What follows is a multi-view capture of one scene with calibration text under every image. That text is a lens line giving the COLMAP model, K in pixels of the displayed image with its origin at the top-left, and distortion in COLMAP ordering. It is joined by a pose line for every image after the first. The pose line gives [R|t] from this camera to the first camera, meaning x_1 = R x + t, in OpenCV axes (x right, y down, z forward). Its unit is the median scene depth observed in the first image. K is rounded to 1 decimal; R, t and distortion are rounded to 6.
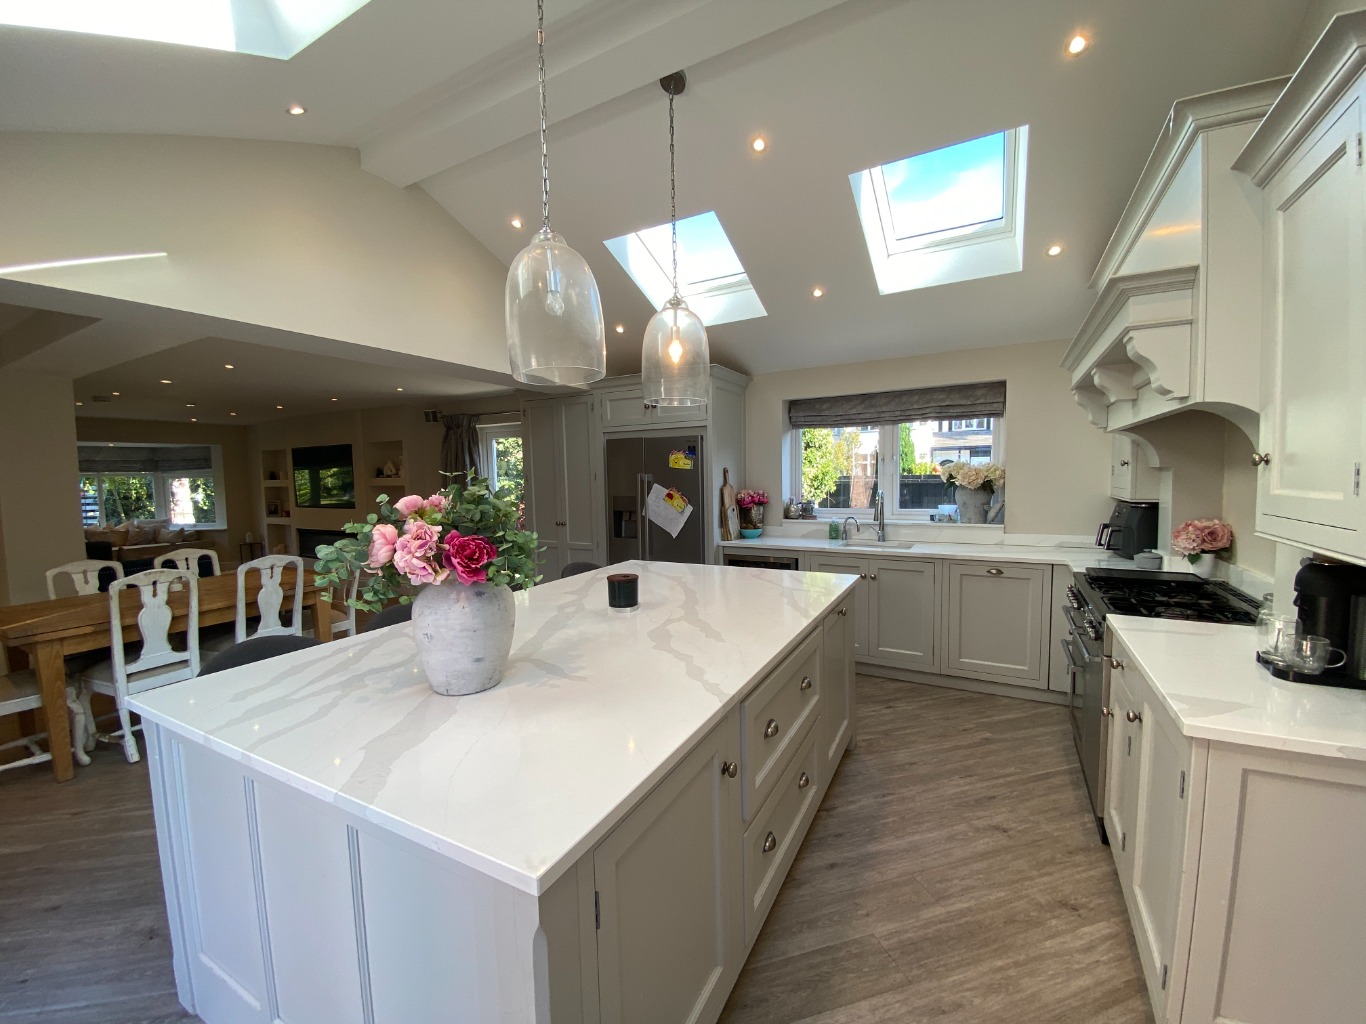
lens RADIAL K [[565.6, 0, 682.0], [0, 565.6, 520.0], [0, 0, 1]] dist [-0.017452, -0.001158]
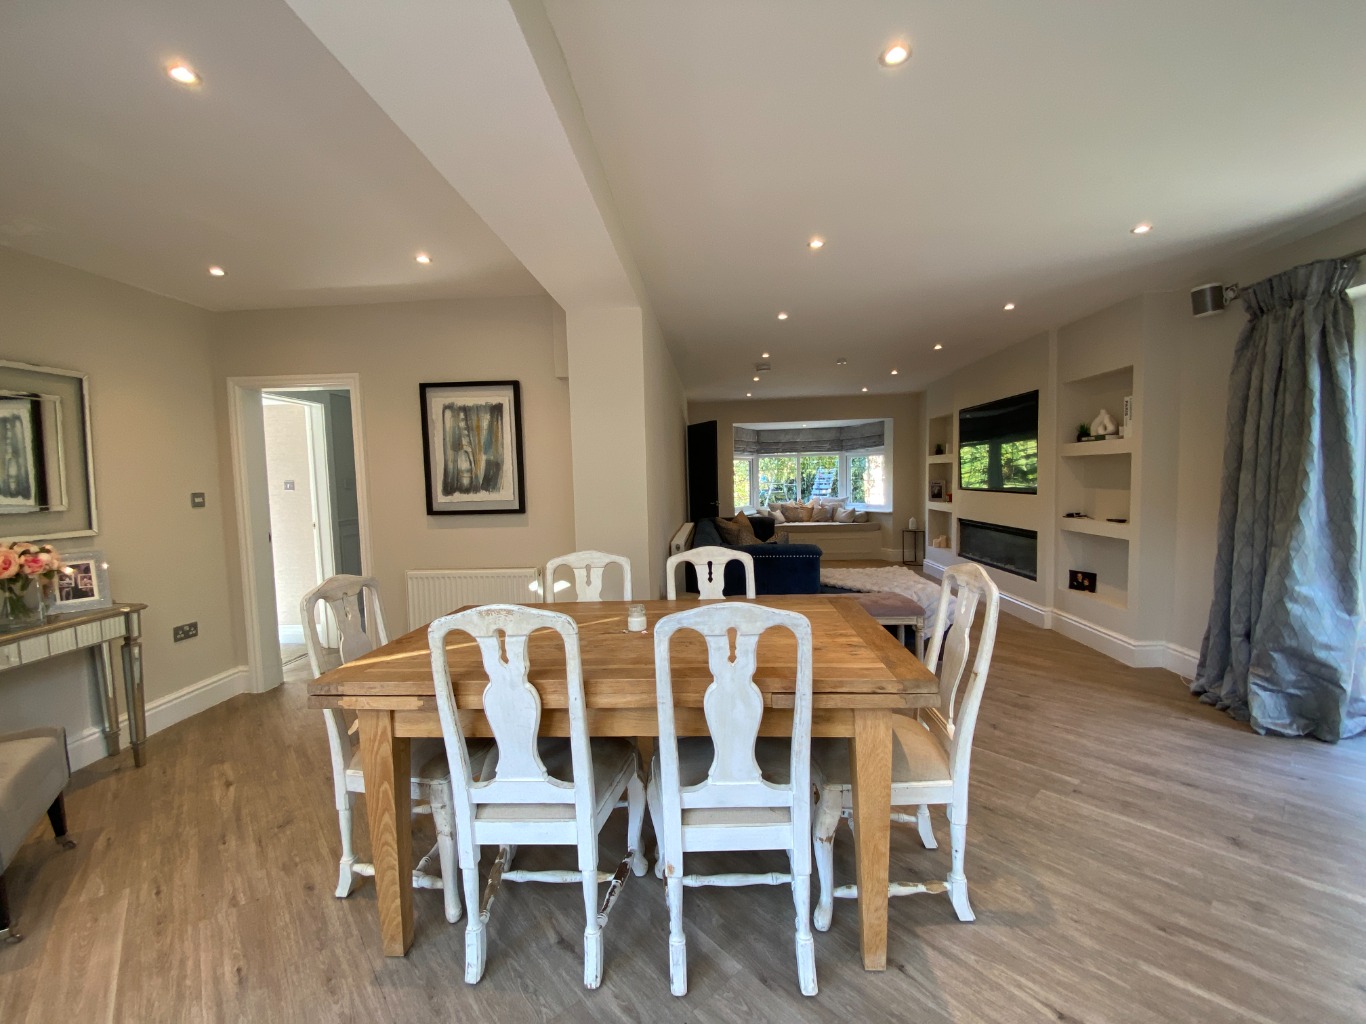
lens RADIAL K [[565.6, 0, 683.4], [0, 565.6, 515.5], [0, 0, 1]] dist [-0.017452, -0.001158]
pose [[0.439131, 0.065565, -0.896027, -0.218807], [-0.052688, 0.997496, 0.047168, -0.004693], [0.896877, 0.026497, 0.441486, 0.423573]]
